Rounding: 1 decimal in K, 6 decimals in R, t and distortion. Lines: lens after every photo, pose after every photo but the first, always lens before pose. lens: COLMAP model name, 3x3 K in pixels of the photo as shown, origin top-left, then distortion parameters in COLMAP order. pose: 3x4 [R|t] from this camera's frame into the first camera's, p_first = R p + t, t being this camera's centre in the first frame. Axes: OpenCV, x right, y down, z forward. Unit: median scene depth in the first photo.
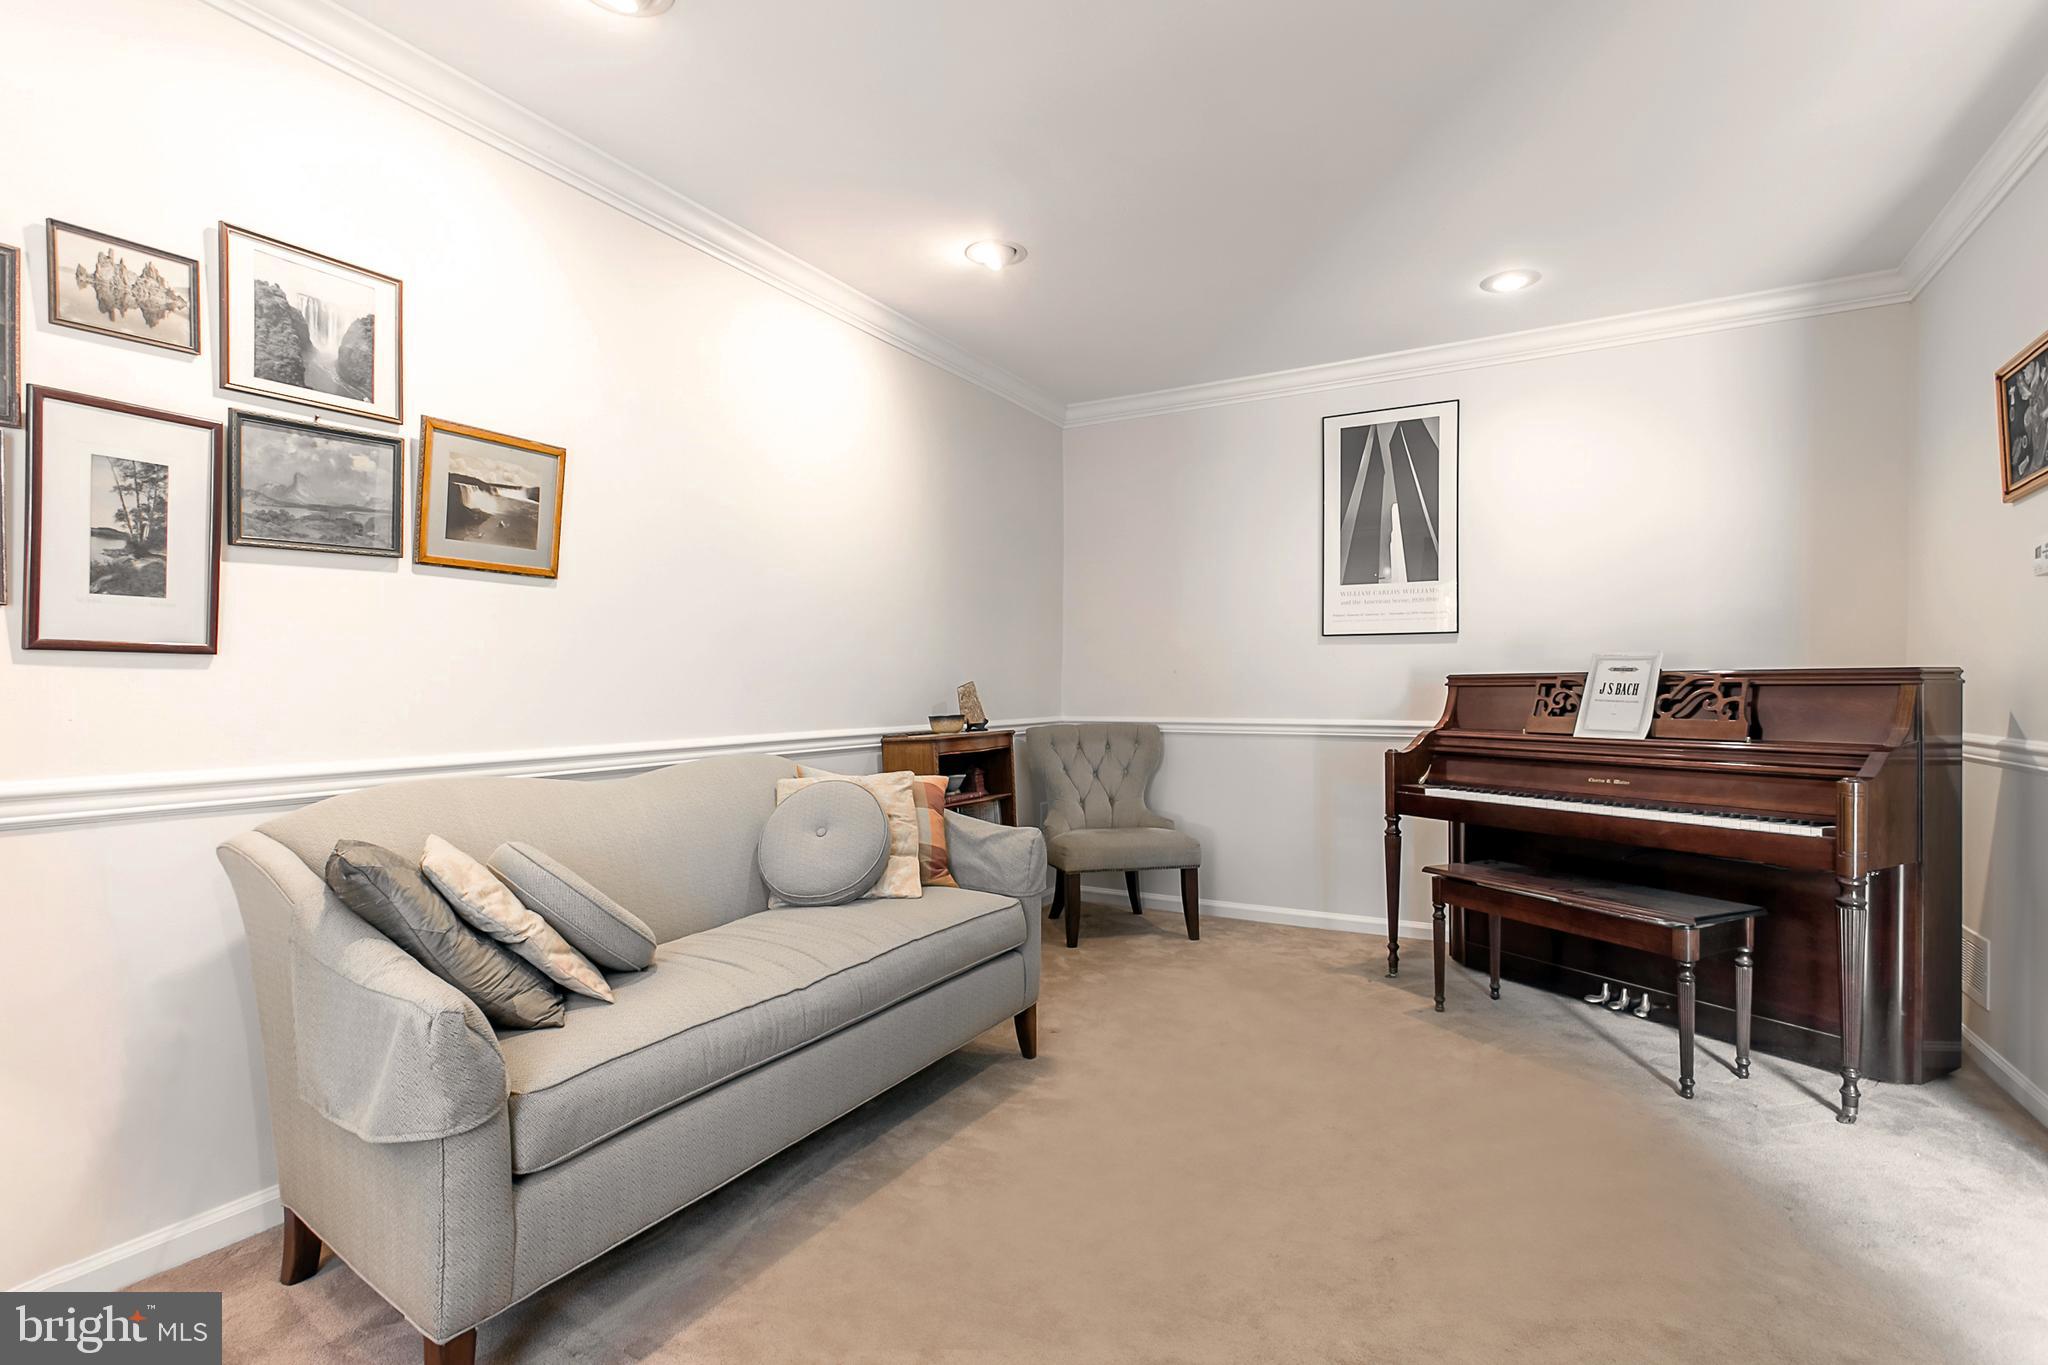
lens RADIAL K [[975.3, 0, 1022.0], [0, 975.3, 691.8], [0, 0, 1]] dist [0.002495, 0.000387]
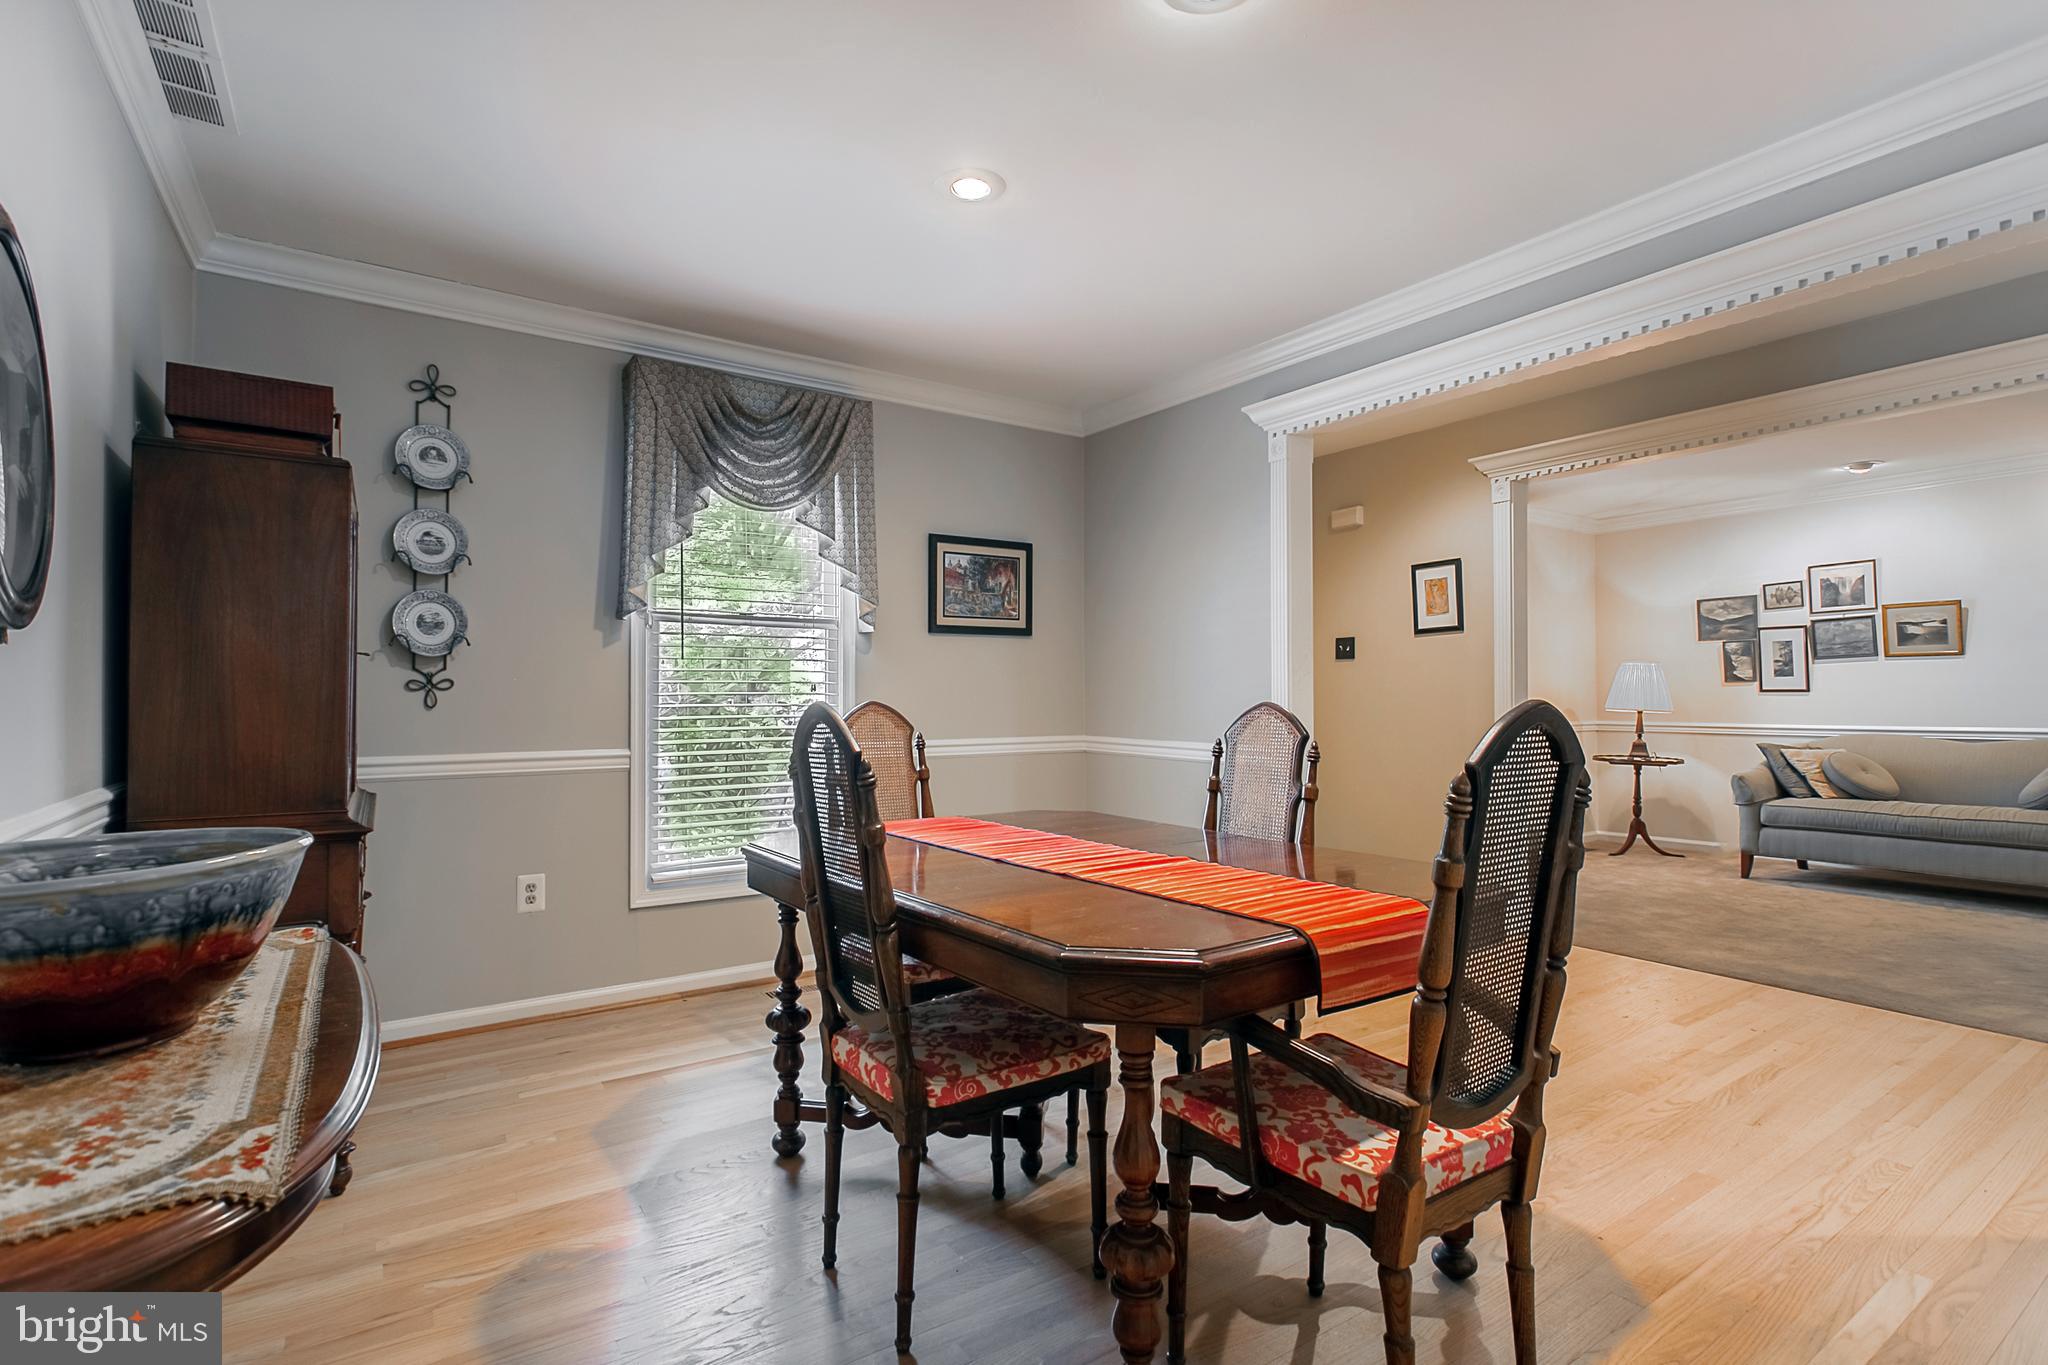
lens RADIAL K [[975.3, 0, 1022.0], [0, 975.3, 691.8], [0, 0, 1]] dist [0.002495, 0.000387]
pose [[-0.433226, 0.001925, -0.901283, 3.316410], [-0.000213, 0.999997, 0.002238, -0.044125], [0.901285, 0.001161, -0.433224, -0.004044]]
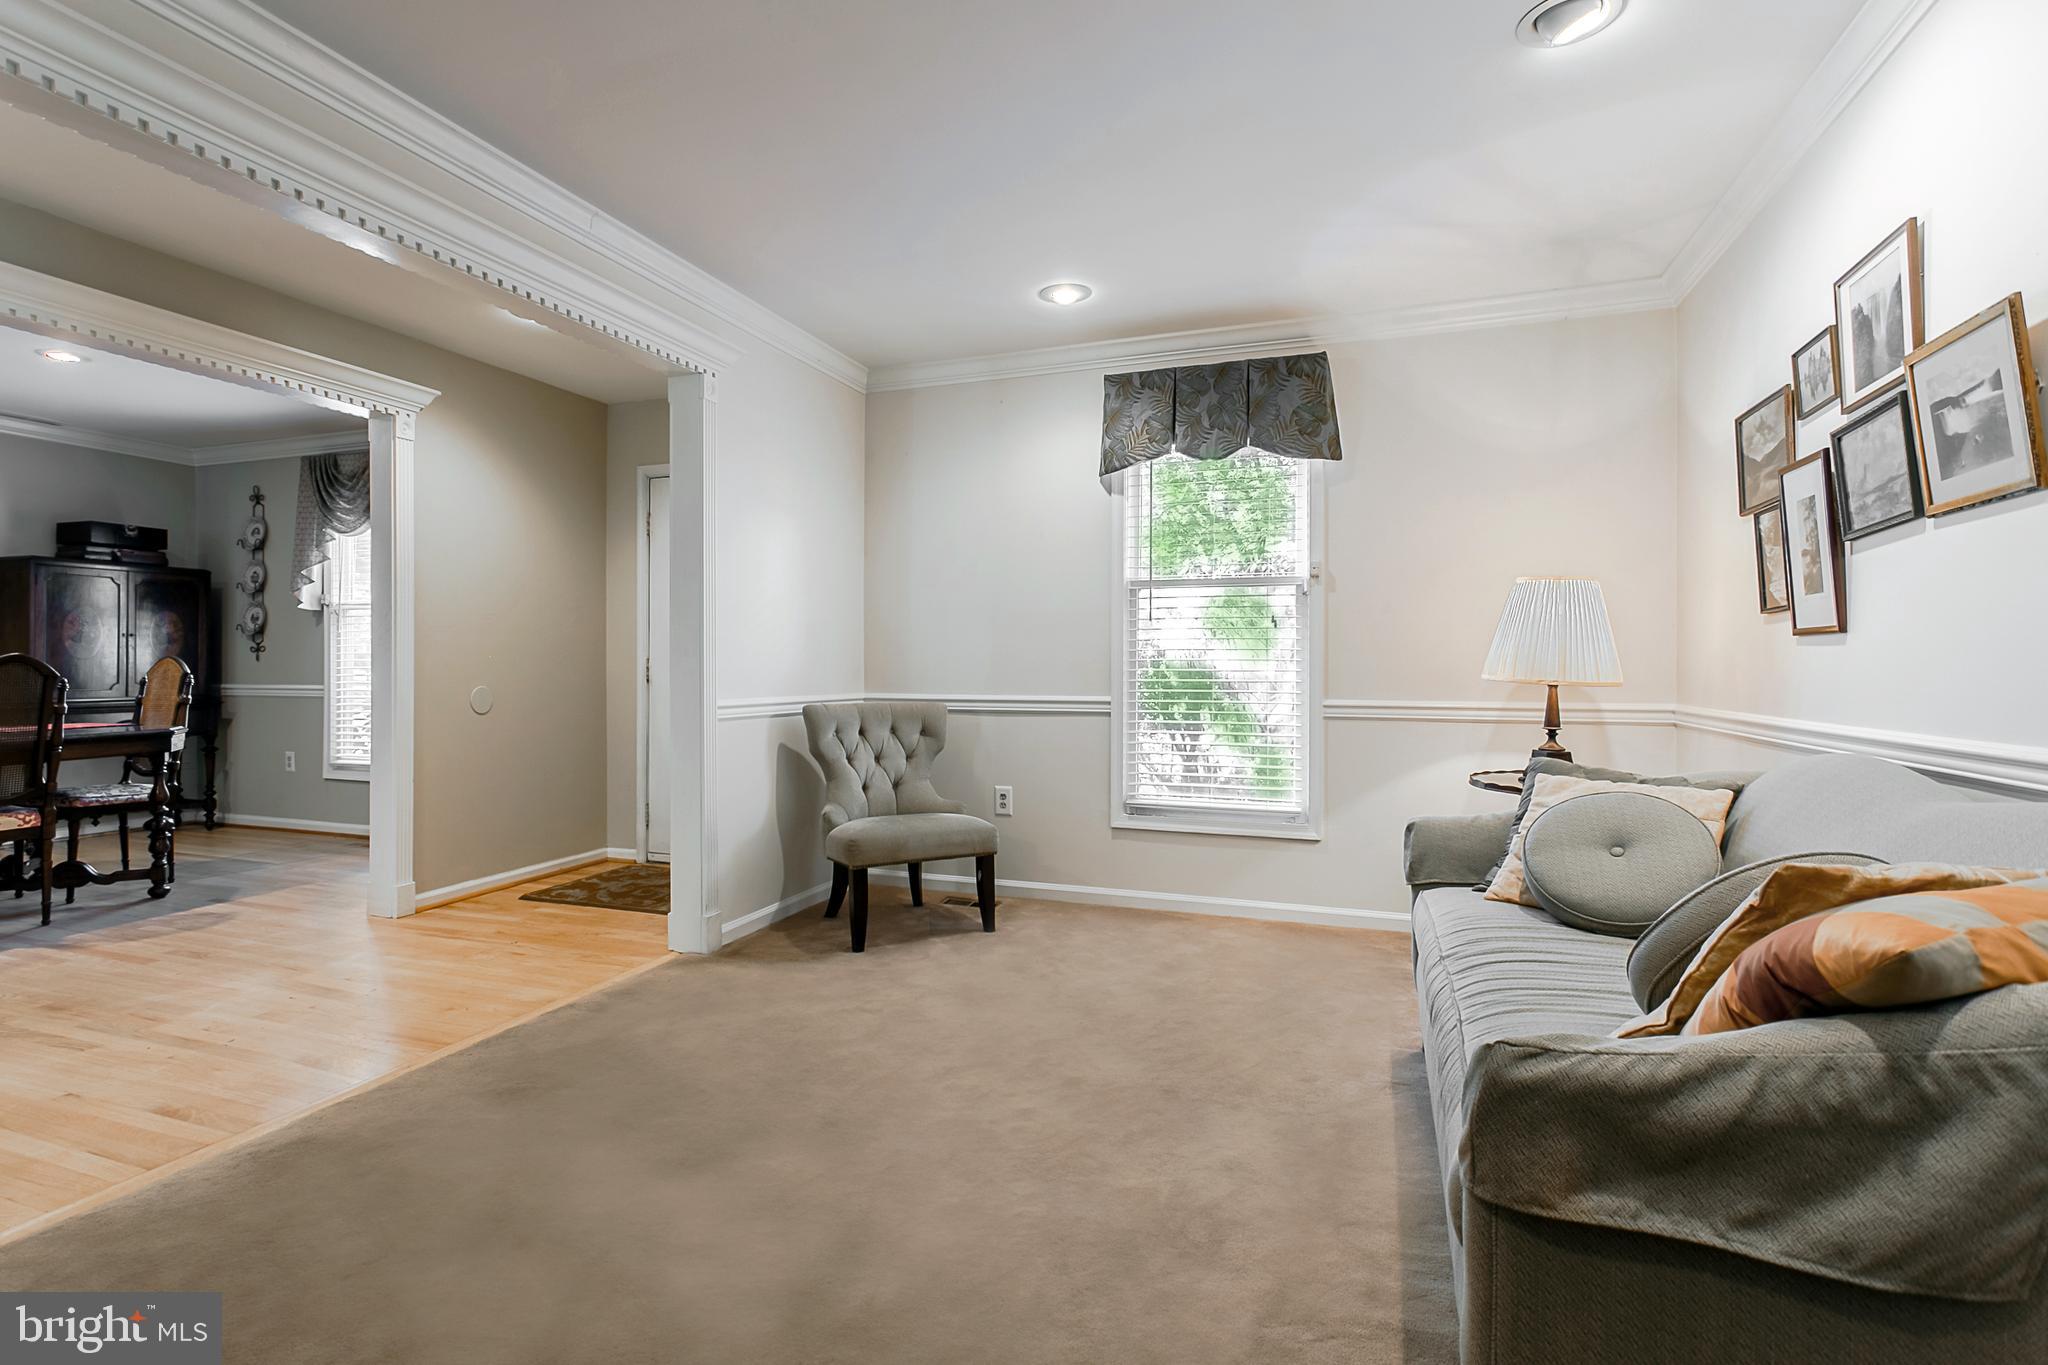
lens RADIAL K [[975.3, 0, 1022.0], [0, 975.3, 691.8], [0, 0, 1]] dist [0.002495, 0.000387]
pose [[-0.985580, 0.006873, -0.169070, 0.394930], [0.002167, 0.999606, 0.028002, 0.002045], [0.169196, 0.027232, -0.985206, 1.955765]]
